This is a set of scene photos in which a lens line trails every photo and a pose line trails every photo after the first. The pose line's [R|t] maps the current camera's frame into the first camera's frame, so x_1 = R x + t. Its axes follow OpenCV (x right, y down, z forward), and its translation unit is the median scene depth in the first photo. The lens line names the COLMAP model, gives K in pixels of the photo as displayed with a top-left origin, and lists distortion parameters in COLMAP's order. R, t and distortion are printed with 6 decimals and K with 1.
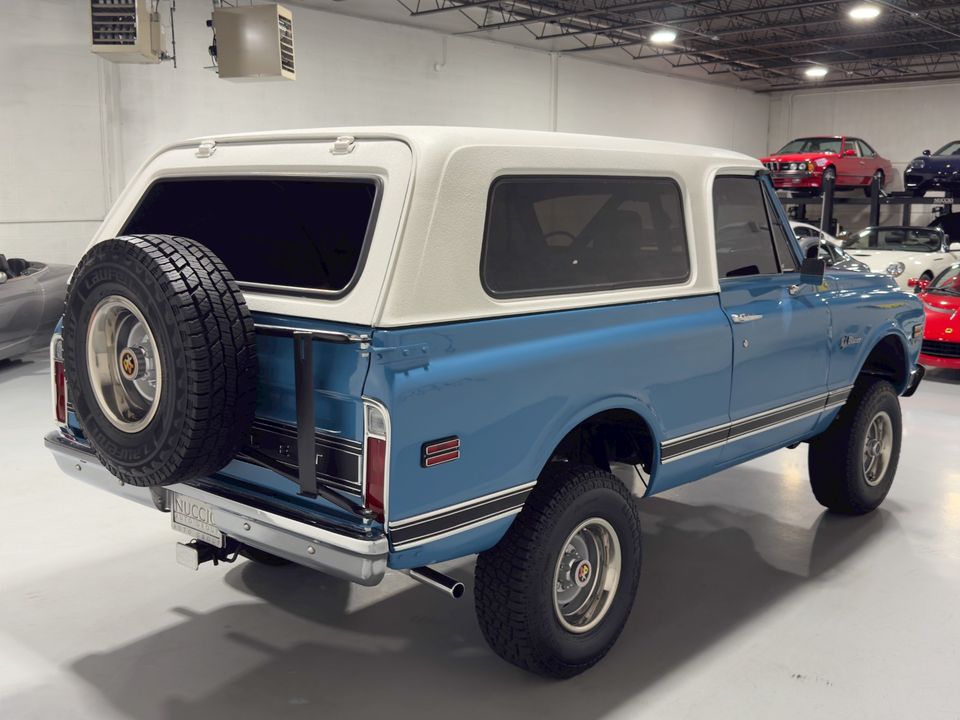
lens RADIAL K [[1013.9, 0, 480.0], [0, 1013.9, 360.0], [0, 0, 1]] dist [0.111211, 0.001813]
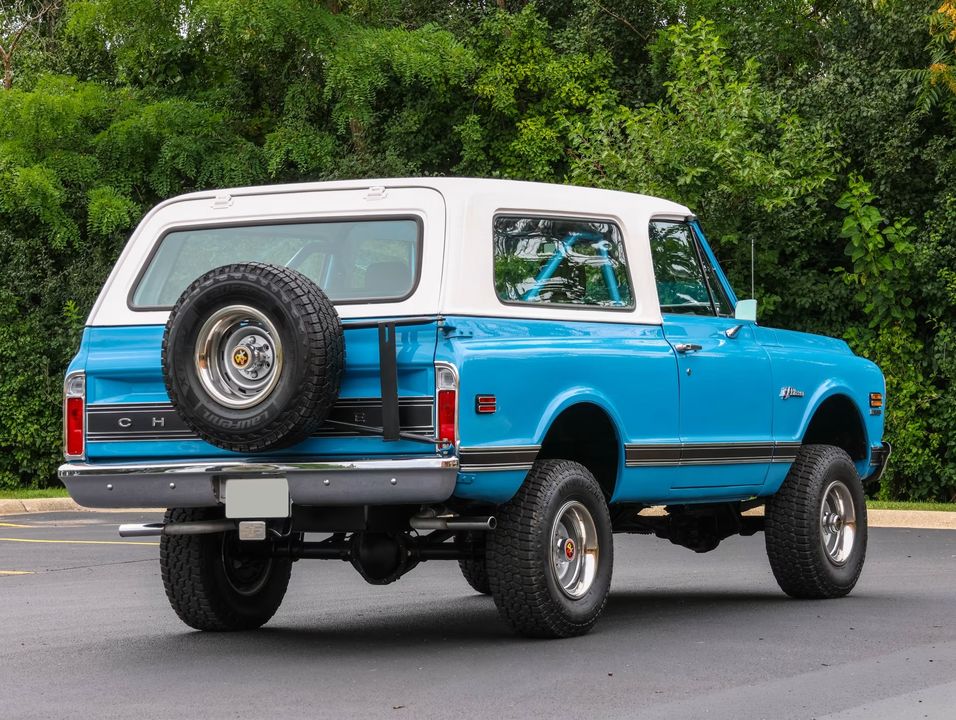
lens RADIAL K [[3586.0, 0, 478.0], [0, 3586.0, 360.0], [0, 0, 1]] dist [0.667190, -0.046691]
pose [[0.978047, -0.029466, 0.206292, -0.998296], [0.065519, 0.983230, -0.170192, 0.815222], [-0.197818, 0.179972, 0.963576, -3.524941]]
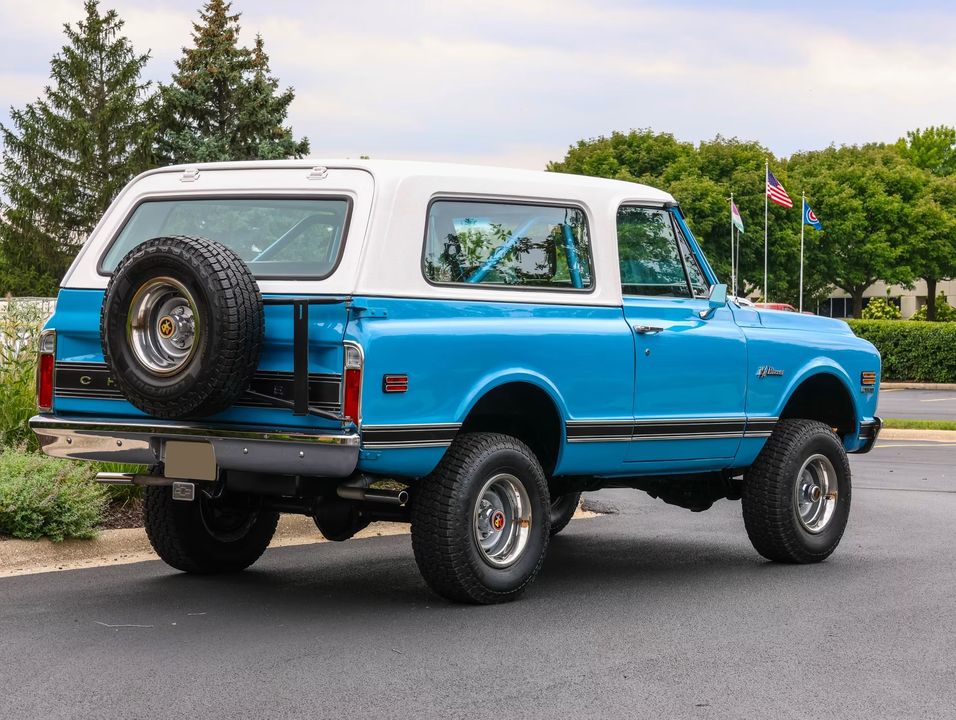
lens RADIAL K [[2563.4, 0, 478.0], [0, 2563.4, 360.0], [0, 0, 1]] dist [0.368217, 0.303739]
pose [[0.998207, 0.009037, 0.059168, -0.128606], [-0.000737, 0.990317, -0.138823, 0.526184], [-0.059850, 0.138530, 0.988548, -2.433767]]
